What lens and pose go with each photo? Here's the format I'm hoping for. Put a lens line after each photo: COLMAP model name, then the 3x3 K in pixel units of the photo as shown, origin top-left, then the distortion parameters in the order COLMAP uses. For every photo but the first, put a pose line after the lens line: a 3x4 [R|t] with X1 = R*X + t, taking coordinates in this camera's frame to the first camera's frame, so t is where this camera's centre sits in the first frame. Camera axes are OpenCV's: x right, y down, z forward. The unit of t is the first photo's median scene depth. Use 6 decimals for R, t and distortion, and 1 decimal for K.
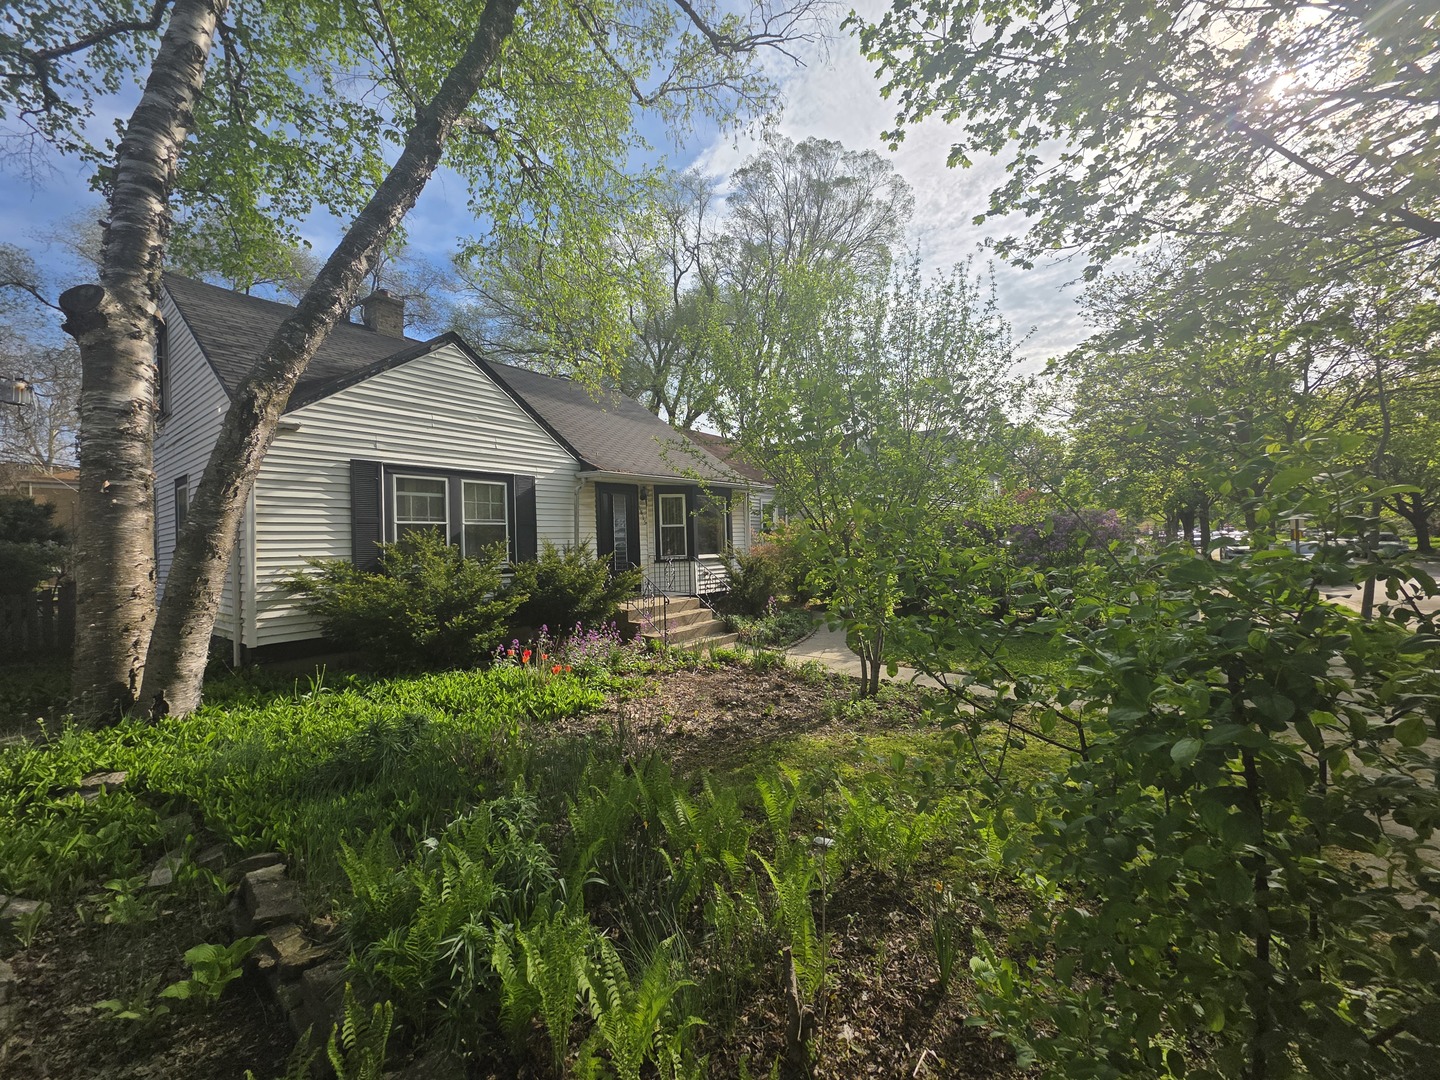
lens RADIAL K [[572.6, 0, 720.2], [0, 572.6, 535.0], [0, 0, 1]] dist [0.003739, -0.000188]
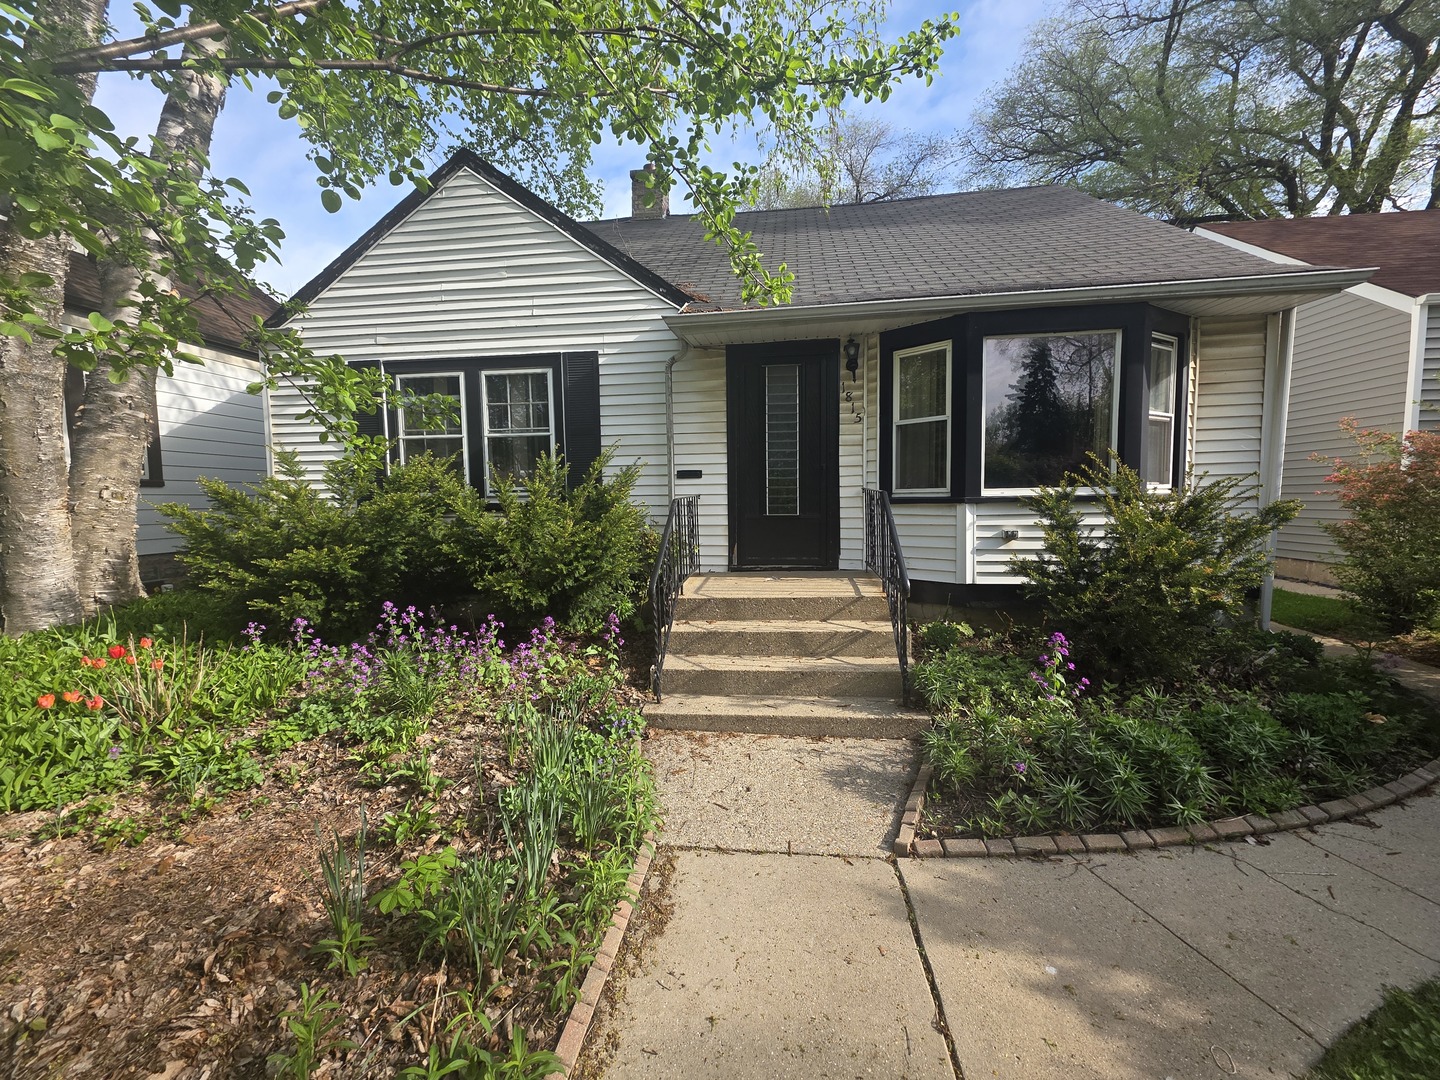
lens RADIAL K [[572.6, 0, 715.8], [0, 572.6, 538.8], [0, 0, 1]] dist [0.003739, -0.000188]
pose [[0.506064, 0.084711, -0.858326, 0.270035], [0.014094, 0.994220, 0.106433, 0.030814], [0.862381, -0.065959, 0.501945, 0.793347]]
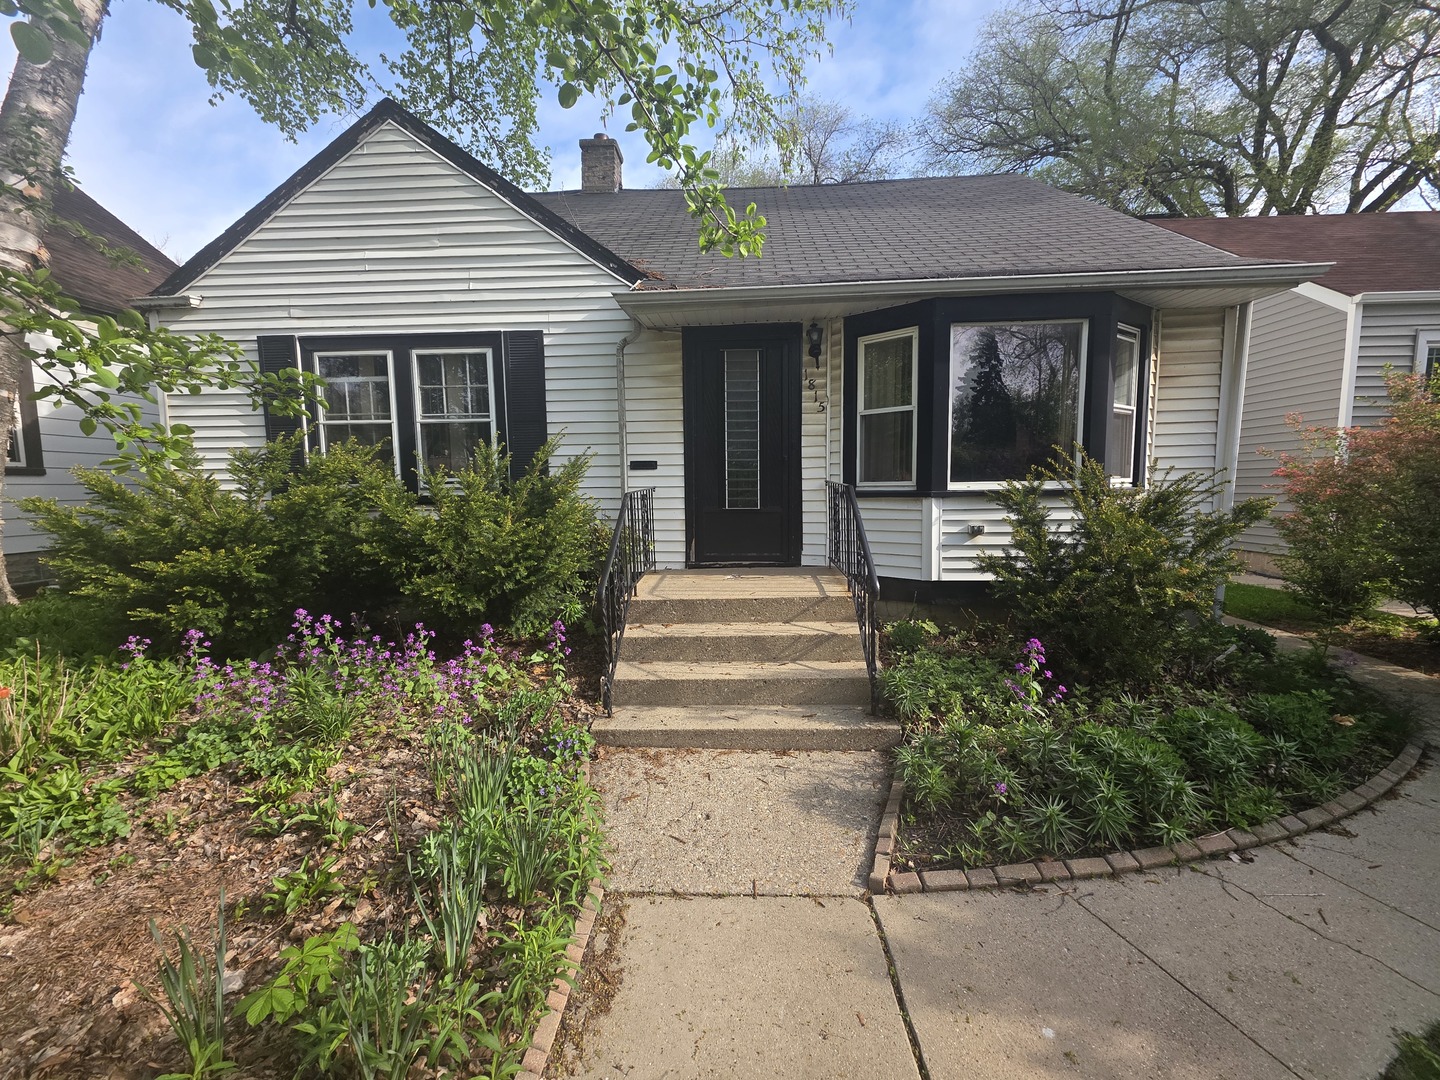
lens RADIAL K [[572.6, 0, 717.0], [0, 572.6, 537.3], [0, 0, 1]] dist [0.003739, -0.000188]
pose [[0.569300, 0.098480, -0.816210, 0.241946], [0.009266, 0.991968, 0.126149, 0.027193], [0.822077, -0.079380, 0.563815, 0.811786]]
